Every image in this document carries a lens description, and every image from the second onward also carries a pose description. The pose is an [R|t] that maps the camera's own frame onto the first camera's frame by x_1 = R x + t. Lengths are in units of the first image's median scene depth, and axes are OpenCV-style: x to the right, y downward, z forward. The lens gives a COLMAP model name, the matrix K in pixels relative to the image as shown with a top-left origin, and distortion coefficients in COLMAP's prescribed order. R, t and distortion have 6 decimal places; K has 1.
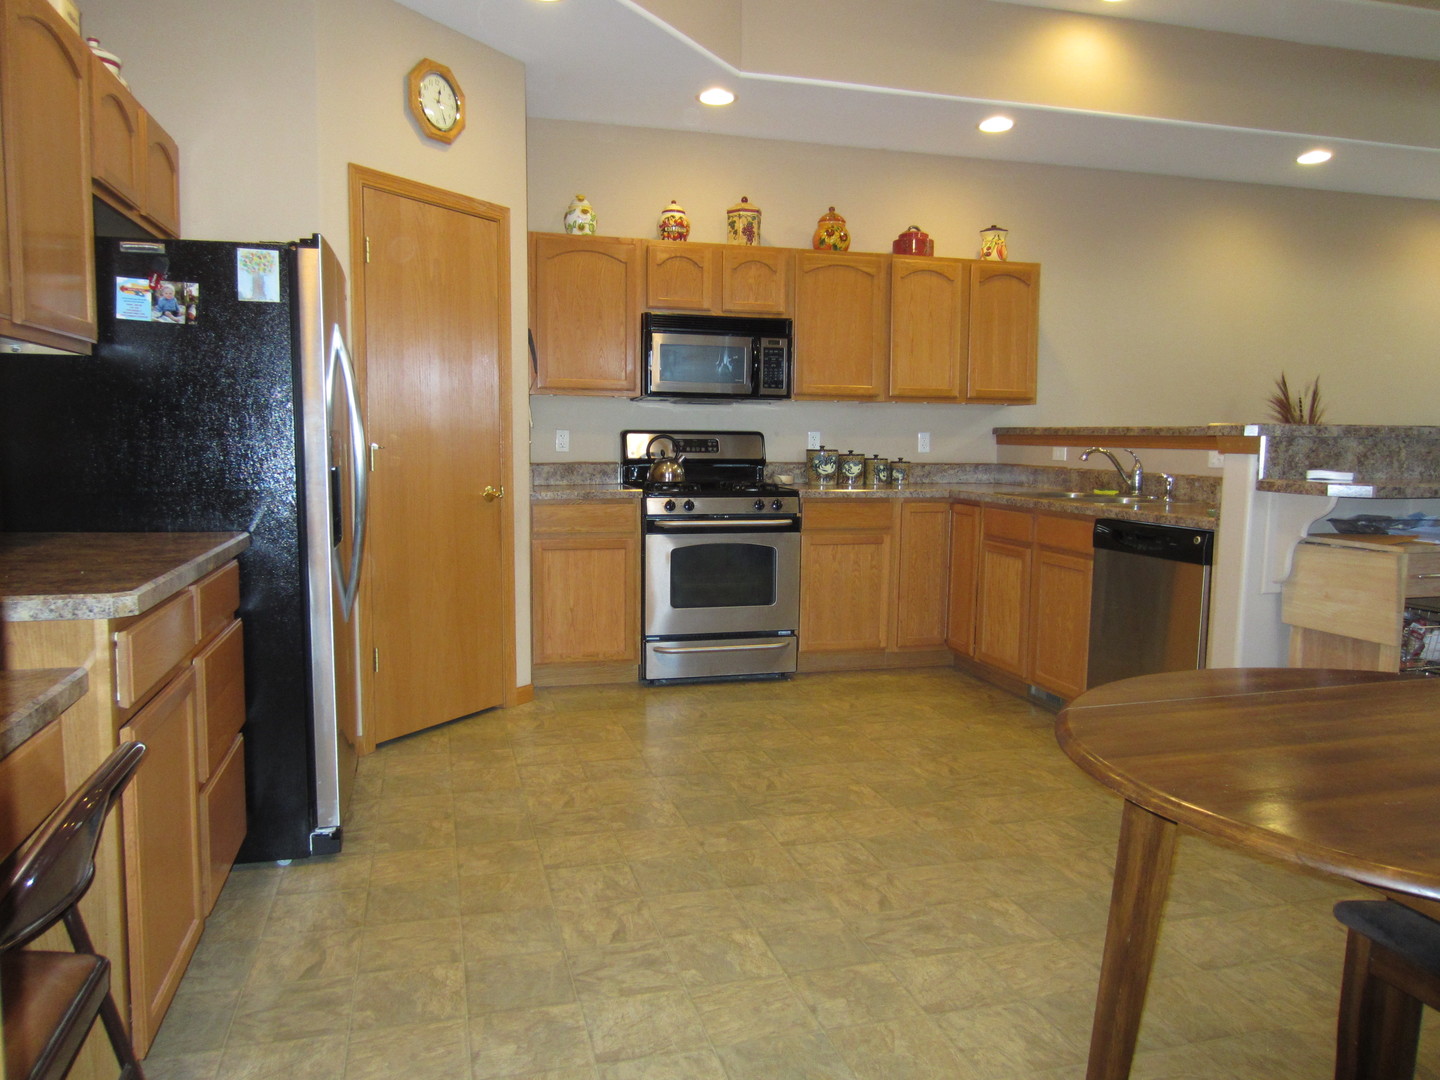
lens RADIAL K [[1021.9, 0, 714.7], [0, 1021.9, 535.1], [0, 0, 1]] dist [-0.002567, -0.004963]
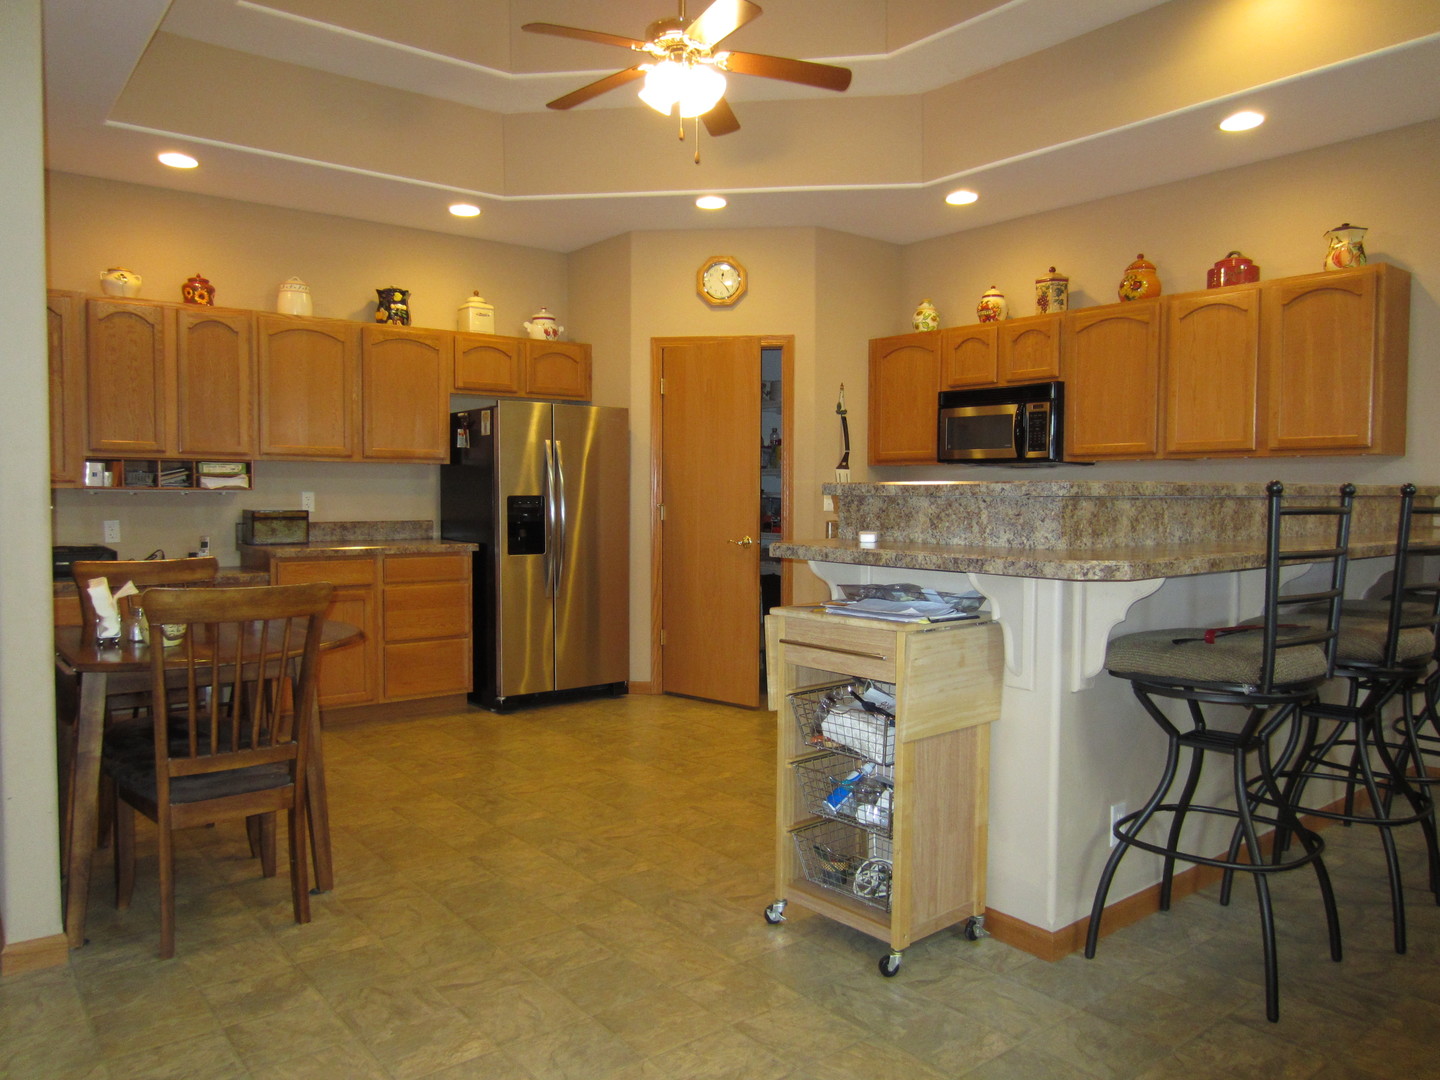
lens RADIAL K [[1021.9, 0, 717.1], [0, 1021.9, 541.9], [0, 0, 1]] dist [-0.002567, -0.004963]
pose [[0.412284, 0.035268, -0.910372, 1.189218], [-0.086748, 0.996230, -0.000692, -0.034639], [0.906916, 0.079258, 0.413789, 0.409796]]
